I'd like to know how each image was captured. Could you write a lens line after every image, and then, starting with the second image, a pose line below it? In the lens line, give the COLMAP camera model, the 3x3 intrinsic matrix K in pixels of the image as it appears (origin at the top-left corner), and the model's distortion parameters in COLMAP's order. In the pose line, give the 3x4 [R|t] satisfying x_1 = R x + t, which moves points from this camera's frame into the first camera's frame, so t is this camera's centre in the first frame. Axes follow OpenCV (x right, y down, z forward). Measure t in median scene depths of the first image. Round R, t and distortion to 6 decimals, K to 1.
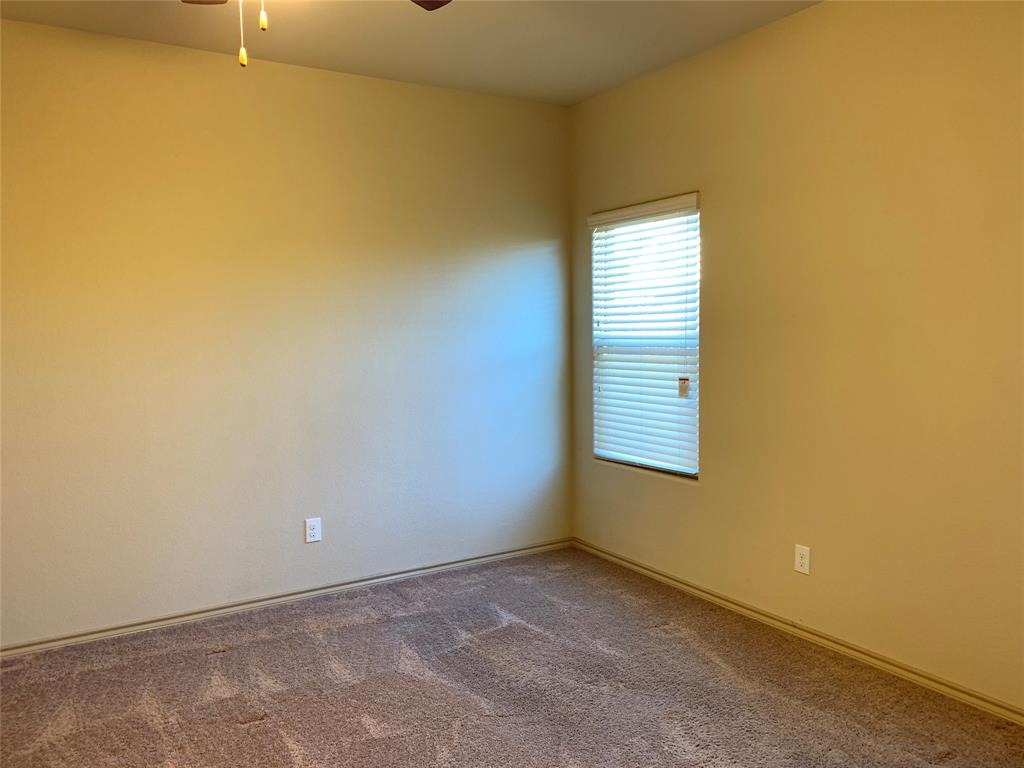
lens RADIAL K [[781.5, 0, 512.0], [0, 781.5, 384.0], [0, 0, 1]] dist [0.051230, -0.002128]
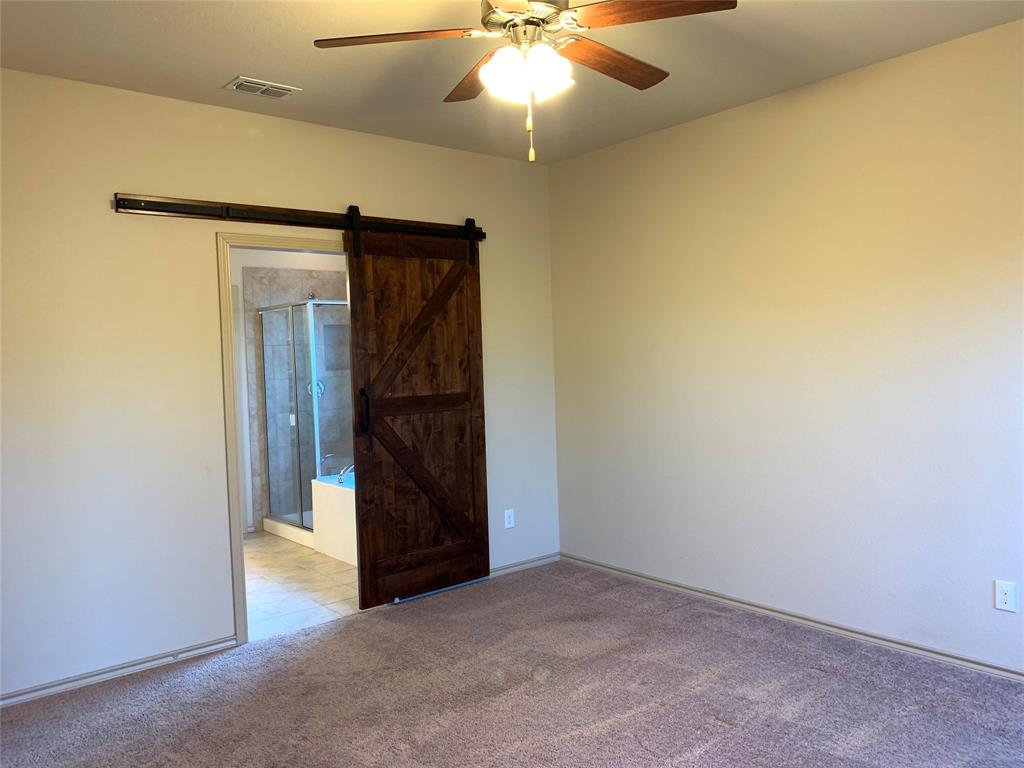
lens RADIAL K [[778.4, 0, 512.0], [0, 778.4, 384.0], [0, 0, 1]] dist [0.007714, -0.000276]
pose [[0.160205, 0.045512, -0.986034, 0.533796], [-0.039584, 0.998429, 0.039653, -0.049888], [0.986290, 0.032678, 0.161755, 0.444027]]
